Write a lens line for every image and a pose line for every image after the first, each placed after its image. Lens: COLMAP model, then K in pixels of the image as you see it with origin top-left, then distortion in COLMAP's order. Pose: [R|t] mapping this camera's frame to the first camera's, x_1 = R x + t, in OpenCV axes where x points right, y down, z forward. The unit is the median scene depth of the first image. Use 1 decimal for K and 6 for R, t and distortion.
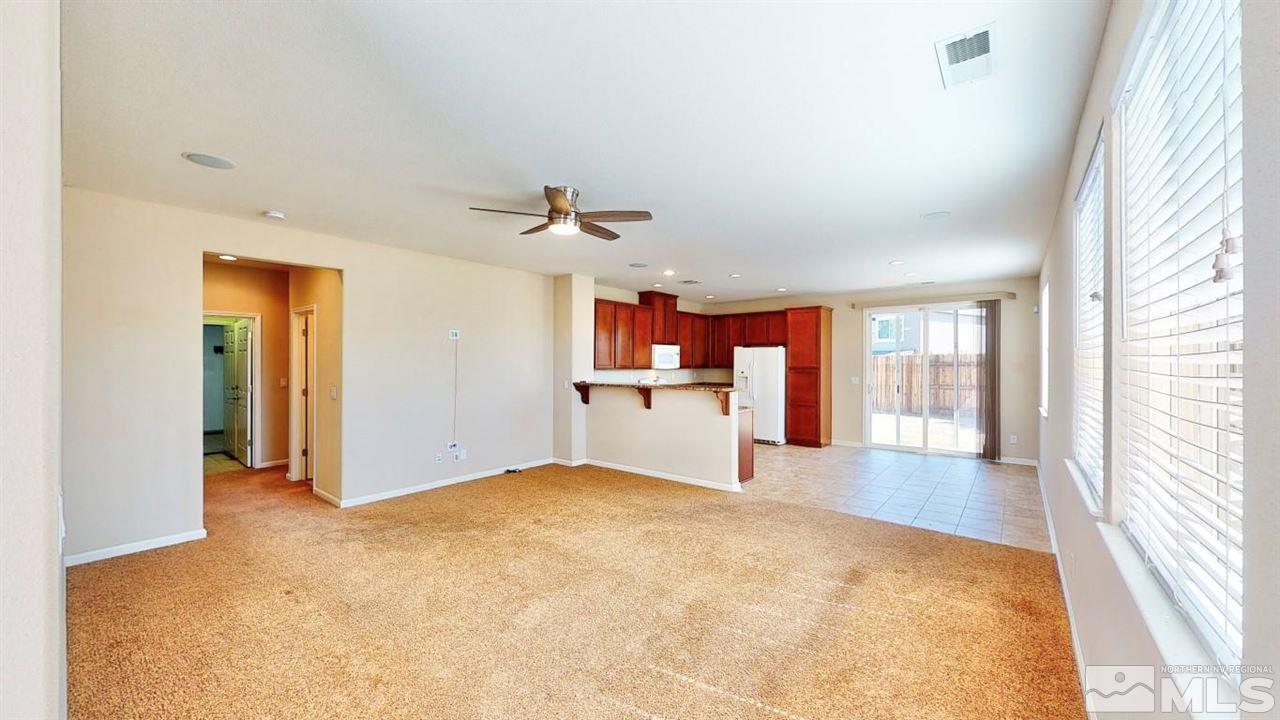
lens RADIAL K [[469.0, 0, 646.1], [0, 469.0, 365.8], [0, 0, 1]] dist [0.003274, 0.000097]
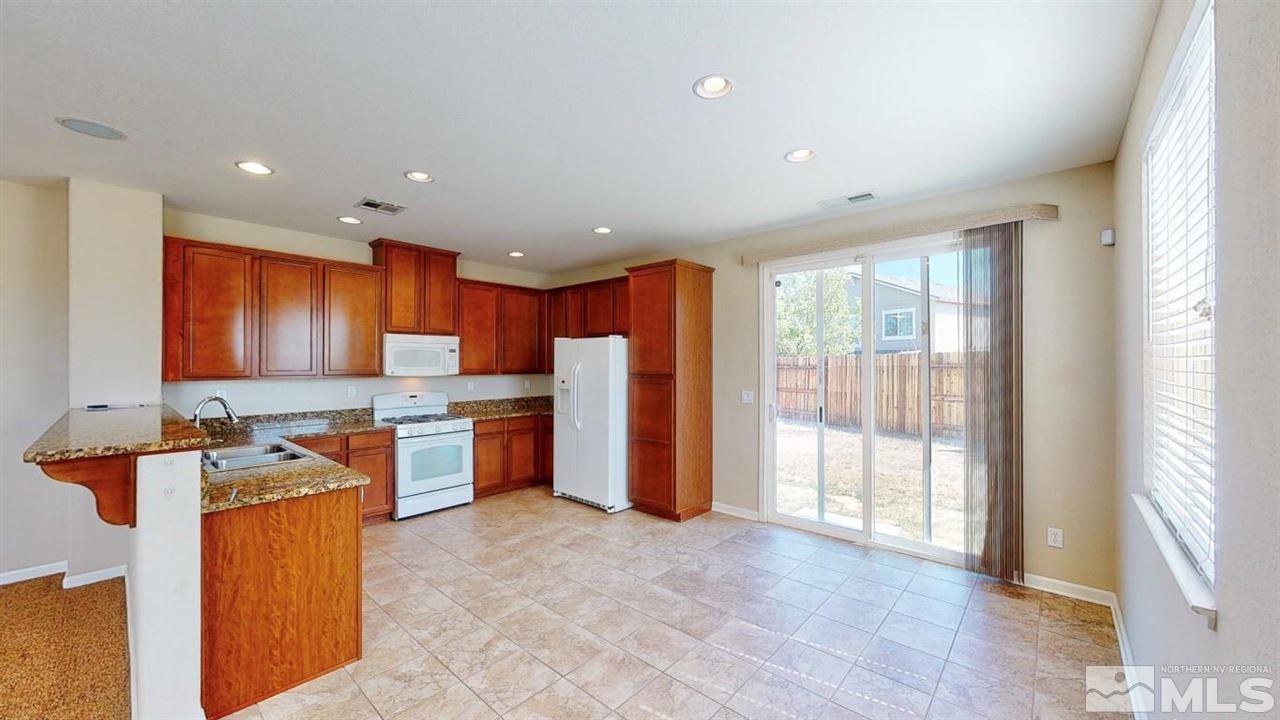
lens RADIAL K [[469.0, 0, 636.8], [0, 469.0, 365.1], [0, 0, 1]] dist [0.003274, 0.000097]
pose [[0.997769, -0.003933, -0.066640, 0.362702], [0.003442, 0.999966, -0.007473, -0.001977], [0.066667, 0.007227, 0.997749, 0.459898]]
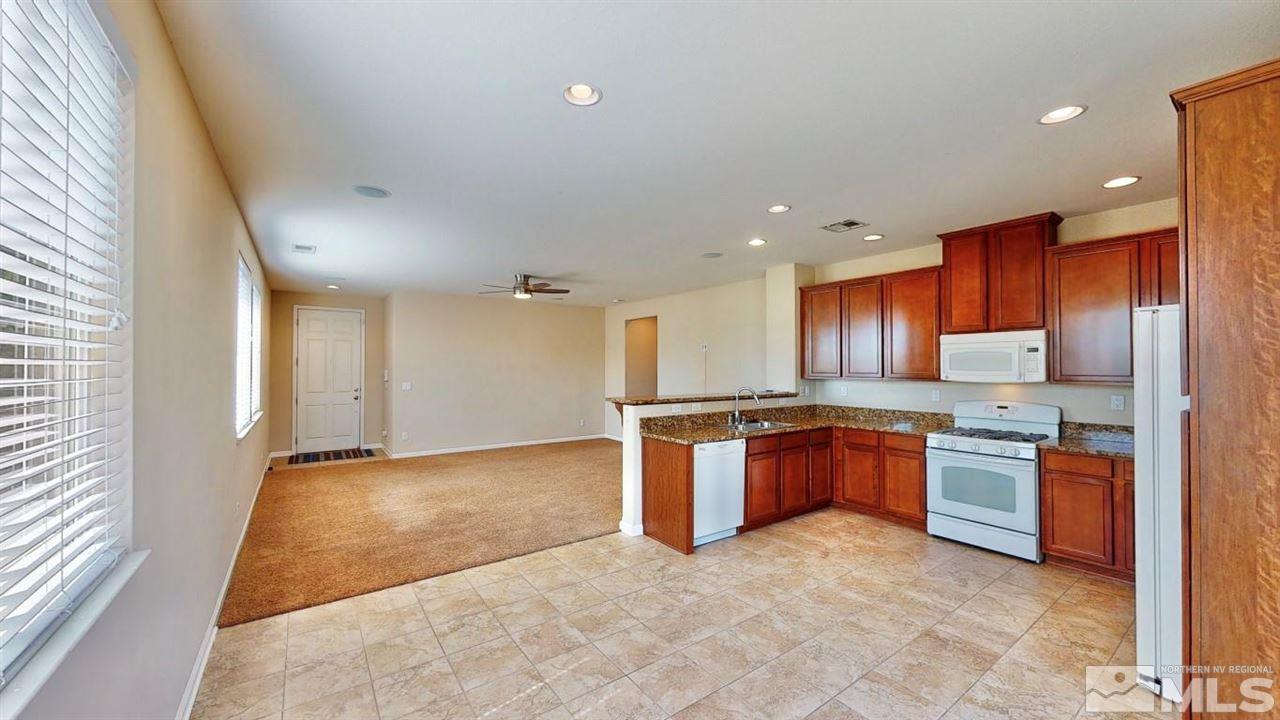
lens RADIAL K [[469.0, 0, 640.8], [0, 469.0, 364.9], [0, 0, 1]] dist [0.003274, 0.000097]
pose [[-0.270783, -0.007628, -0.962610, 0.632194], [-0.010864, 0.999929, -0.004867, -0.005545], [0.962579, 0.009139, -0.270846, 0.829141]]
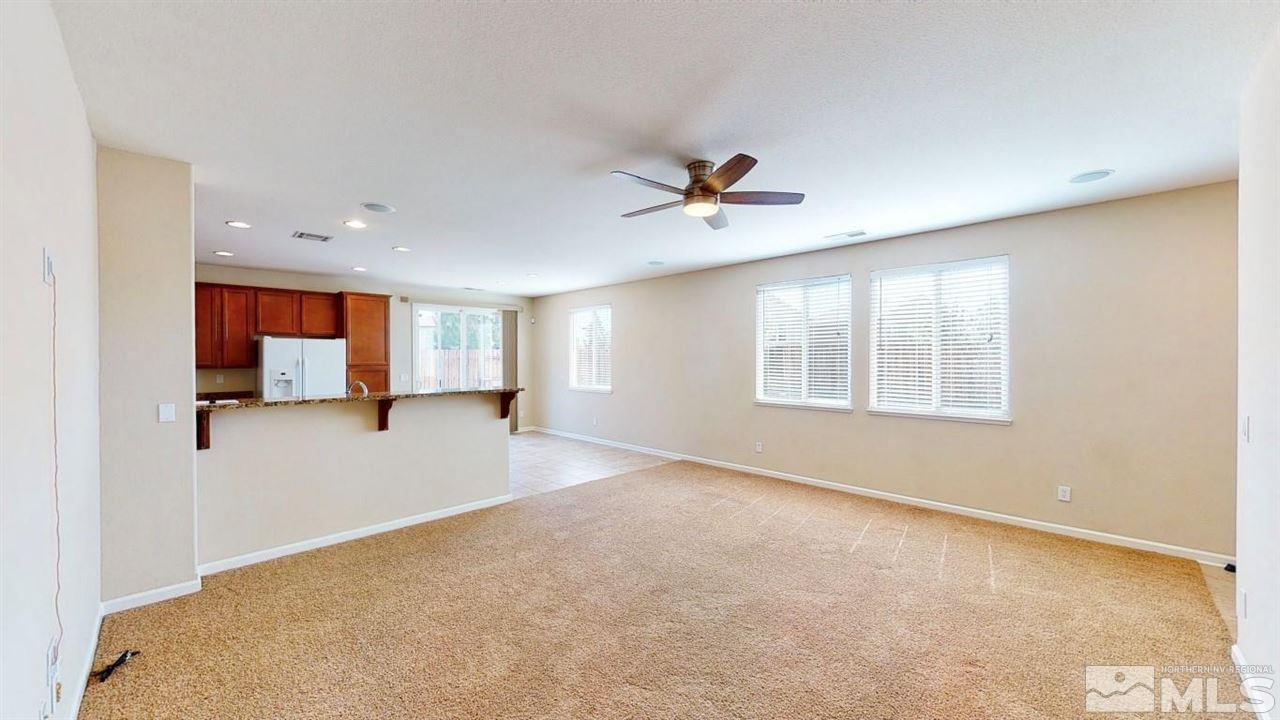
lens RADIAL K [[469.0, 0, 640.0], [0, 469.0, 359.8], [0, 0, 1]] dist [0.003274, 0.000097]
pose [[0.118538, -0.007573, 0.992921, -0.454253], [0.013249, 0.999894, 0.006044, -0.004536], [-0.992861, 0.012439, 0.118626, 0.425337]]
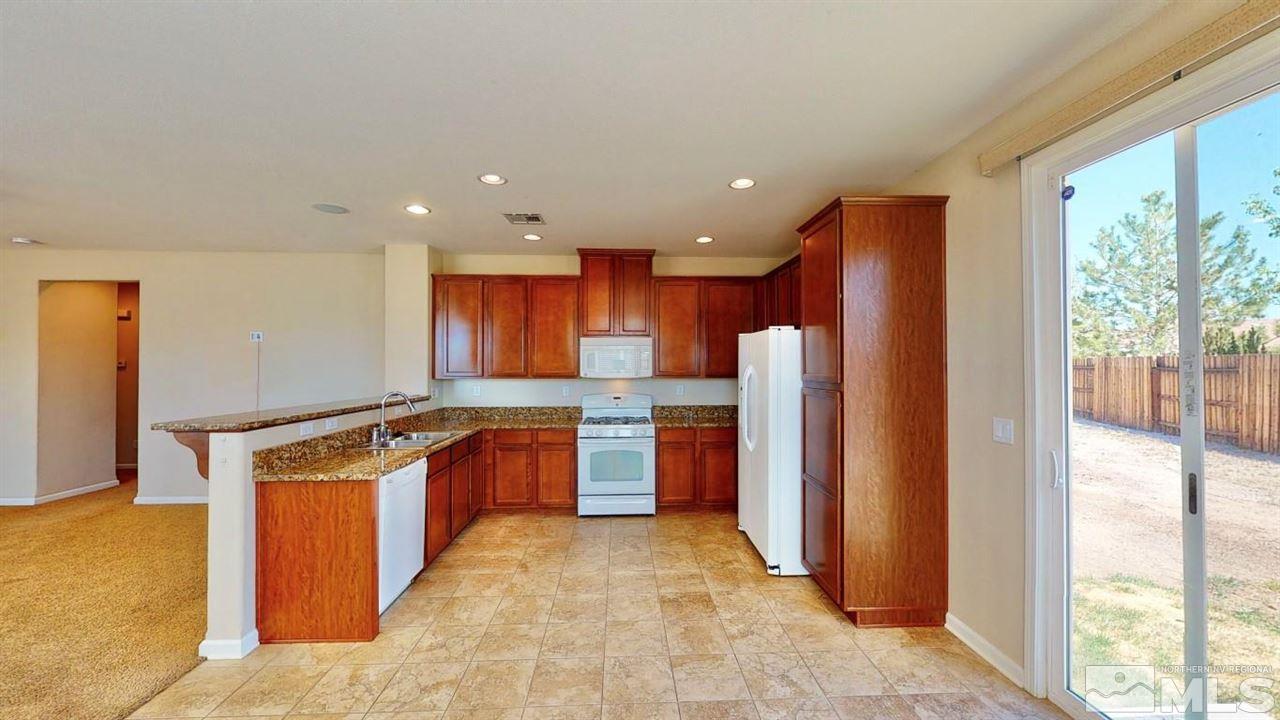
lens RADIAL K [[469.0, 0, 638.7], [0, 469.0, 364.5], [0, 0, 1]] dist [0.003274, 0.000097]
pose [[0.651232, -0.005593, -0.758858, 0.530305], [-0.004766, 0.999923, -0.011459, -0.004284], [0.758864, 0.011079, 0.651155, 0.675181]]
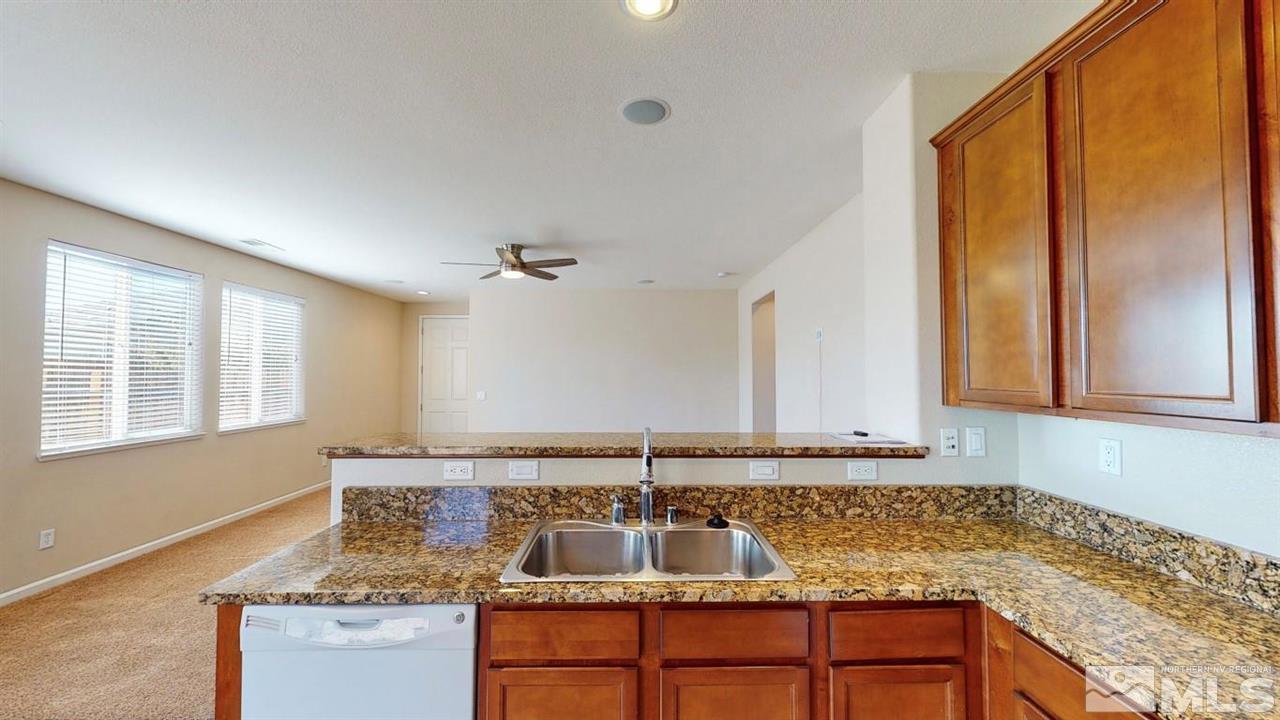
lens RADIAL K [[469.0, 0, 640.2], [0, 469.0, 357.7], [0, 0, 1]] dist [0.003274, 0.000097]
pose [[-0.772836, -0.028421, -0.633969, 0.158124], [-0.009440, 0.999401, -0.033296, -0.005682], [0.634535, -0.019748, -0.772642, 0.958285]]
